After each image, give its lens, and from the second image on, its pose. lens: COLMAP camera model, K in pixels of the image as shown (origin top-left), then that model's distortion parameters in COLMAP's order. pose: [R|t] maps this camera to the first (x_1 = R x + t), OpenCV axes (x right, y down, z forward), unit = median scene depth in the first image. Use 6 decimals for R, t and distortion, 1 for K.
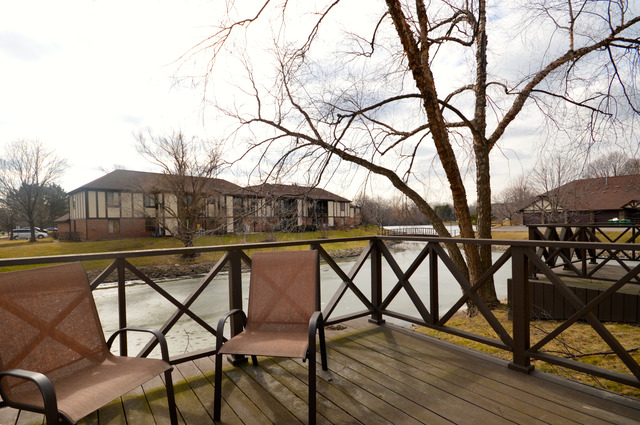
lens RADIAL K [[320.2, 0, 298.6], [0, 320.2, 227.7], [0, 0, 1]] dist [-0.003269, -0.000092]
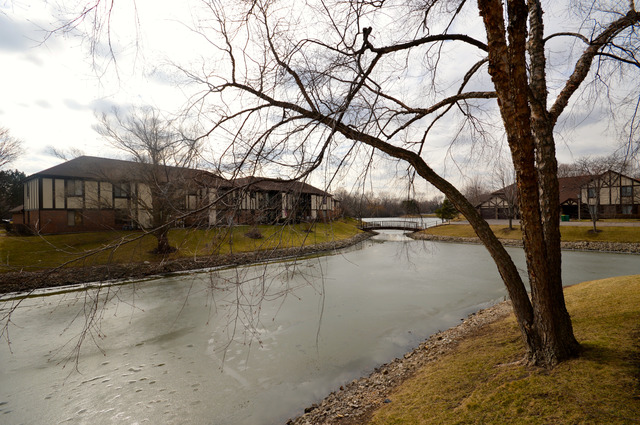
lens RADIAL K [[288.9, 0, 320.8], [0, 288.9, 212.8], [0, 0, 1]] dist [-0.000183, -0.003302]
pose [[0.991363, 0.010091, 0.130755, -0.001936], [-0.007417, 0.999754, -0.020920, -0.010180], [-0.130934, 0.019770, 0.991194, 0.142311]]
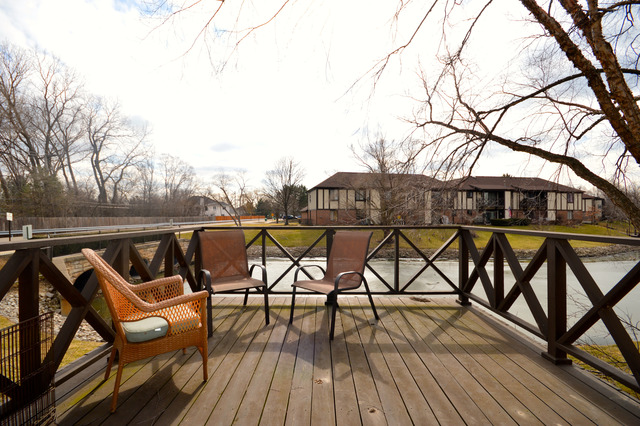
lens RADIAL K [[288.9, 0, 319.9], [0, 288.9, 213.0], [0, 0, 1]] dist [-0.000183, -0.003302]
pose [[0.824751, 0.015147, -0.565294, 0.062135], [-0.026291, 0.999587, -0.011574, 0.000824], [0.564885, 0.024408, 0.824808, -0.019268]]
